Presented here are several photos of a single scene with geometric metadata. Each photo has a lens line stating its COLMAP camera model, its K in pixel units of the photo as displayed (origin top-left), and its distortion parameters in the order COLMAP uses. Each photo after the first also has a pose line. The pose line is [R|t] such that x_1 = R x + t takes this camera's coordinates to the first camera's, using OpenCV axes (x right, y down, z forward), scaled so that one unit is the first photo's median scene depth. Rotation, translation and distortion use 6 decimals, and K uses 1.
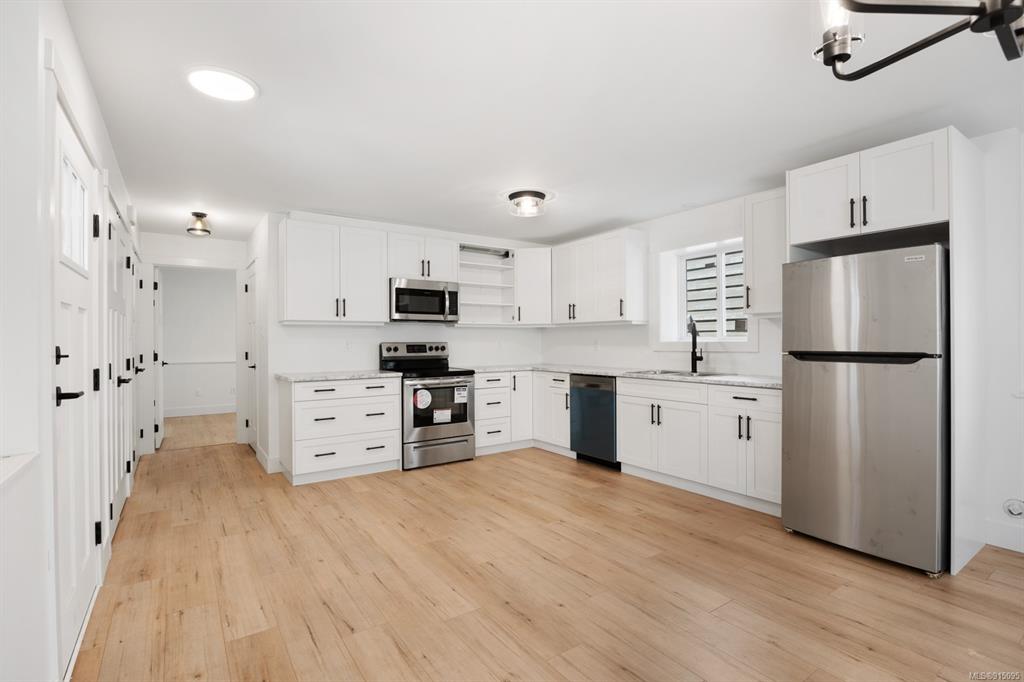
lens RADIAL K [[482.1, 0, 512.0], [0, 482.1, 341.0], [0, 0, 1]] dist [-0.014815, -0.000009]
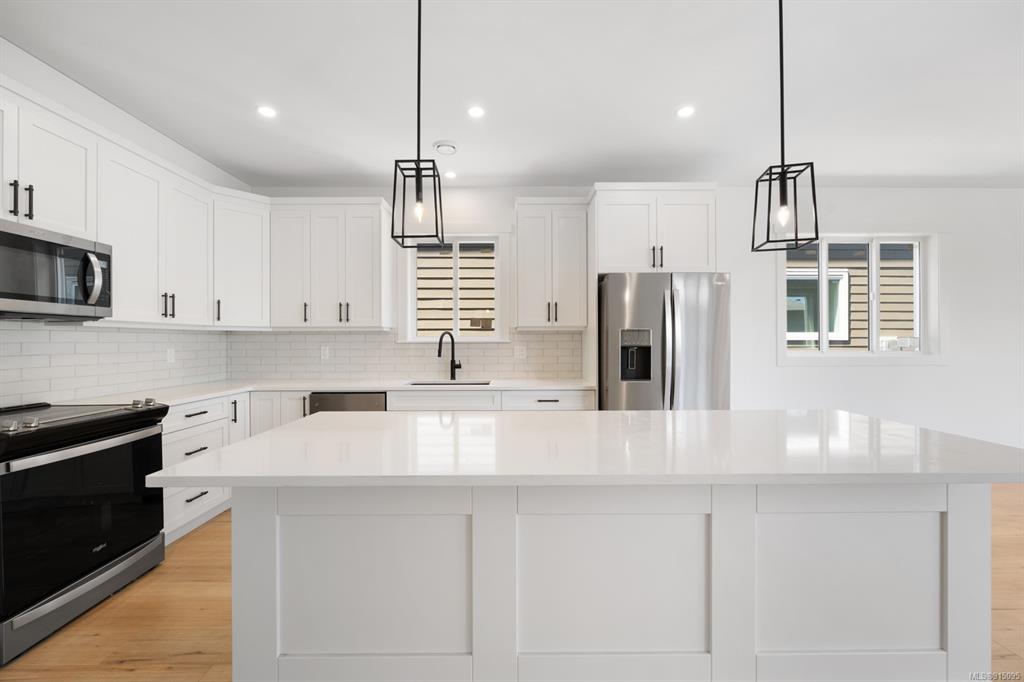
lens RADIAL K [[410.7, 0, 512.0], [0, 410.7, 341.0], [0, 0, 1]] dist [-0.002699, -0.000153]
pose [[0.564231, 0.004224, 0.825606, -0.259580], [0.010054, 0.999878, -0.011987, -0.005009], [-0.825556, 0.015065, 0.564119, 0.419165]]
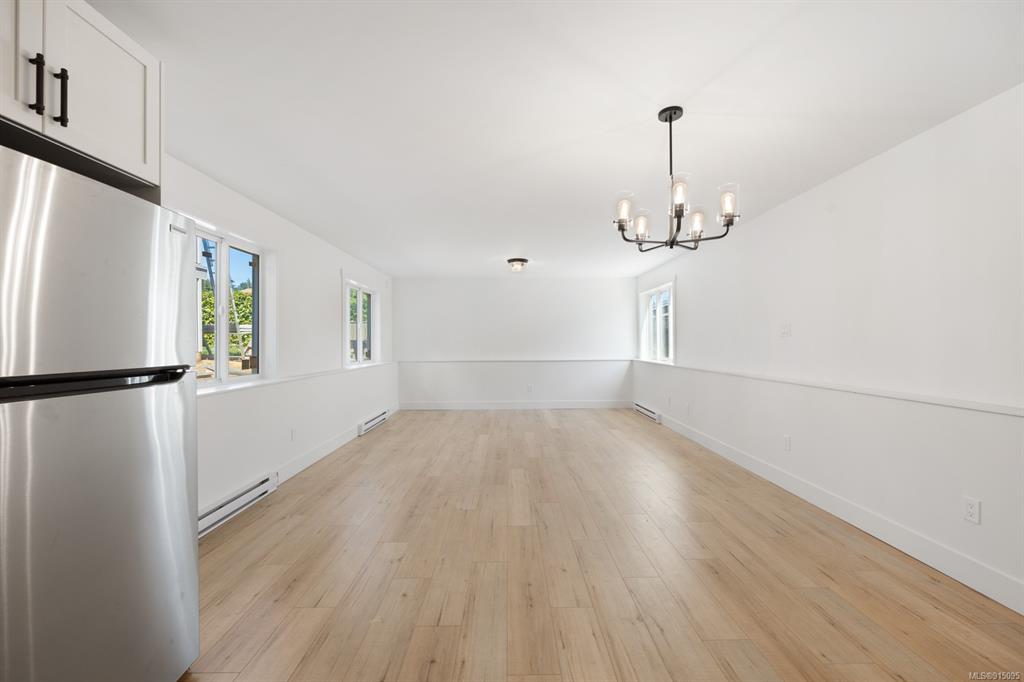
lens RADIAL K [[410.7, 0, 512.0], [0, 410.7, 341.0], [0, 0, 1]] dist [-0.002699, -0.000153]
pose [[-0.824828, 0.012775, 0.565239, 0.055272], [0.010853, 0.999918, -0.006762, -0.001288], [-0.565279, 0.000557, -0.824899, 0.651675]]
